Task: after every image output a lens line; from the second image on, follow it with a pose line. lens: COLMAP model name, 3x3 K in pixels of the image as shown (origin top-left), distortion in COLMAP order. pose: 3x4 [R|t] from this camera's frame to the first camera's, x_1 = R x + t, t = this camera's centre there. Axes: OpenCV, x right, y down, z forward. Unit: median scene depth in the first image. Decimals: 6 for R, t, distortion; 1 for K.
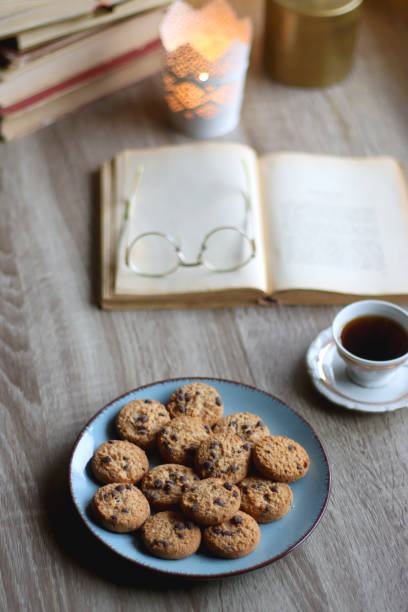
lens RADIAL K [[1633.3, 0, 204.0], [0, 1633.3, 306.0], [0, 0, 1]] dist [-0.169156, 0.547036]
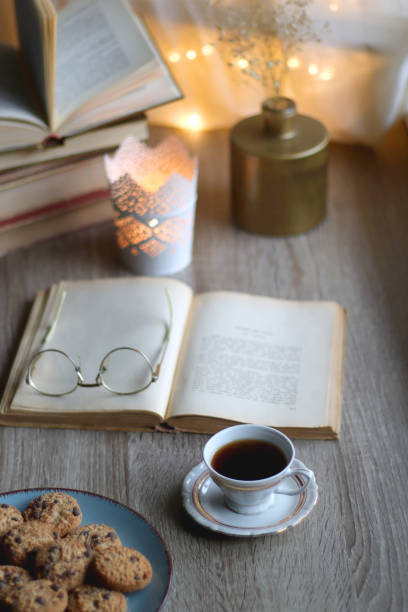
lens RADIAL K [[1755.8, 0, 204.0], [0, 1755.8, 306.0], [0, 0, 1]] dist [-0.147084, -0.308892]
pose [[0.985104, 0.045726, -0.165767, 0.249110], [-0.074138, 0.982738, -0.169495, 0.108729], [0.155155, 0.179260, 0.971490, -0.016718]]
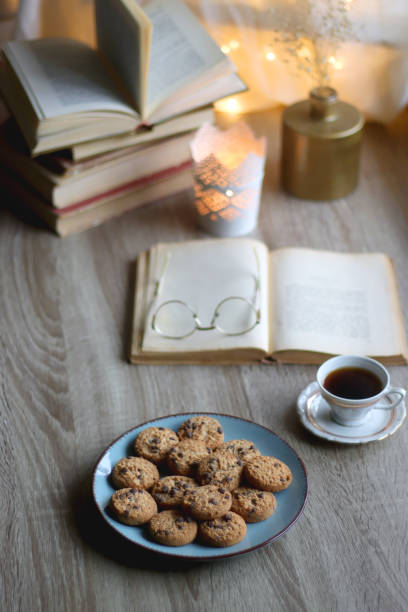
lens RADIAL K [[1633.3, 0, 204.0], [0, 1633.3, 306.0], [0, 0, 1]] dist [-0.169156, 0.547036]
pose [[0.997906, 0.016572, -0.062524, 0.070894], [-0.025055, 0.990194, -0.137431, 0.133290], [0.059634, 0.138709, 0.988536, -0.206593]]
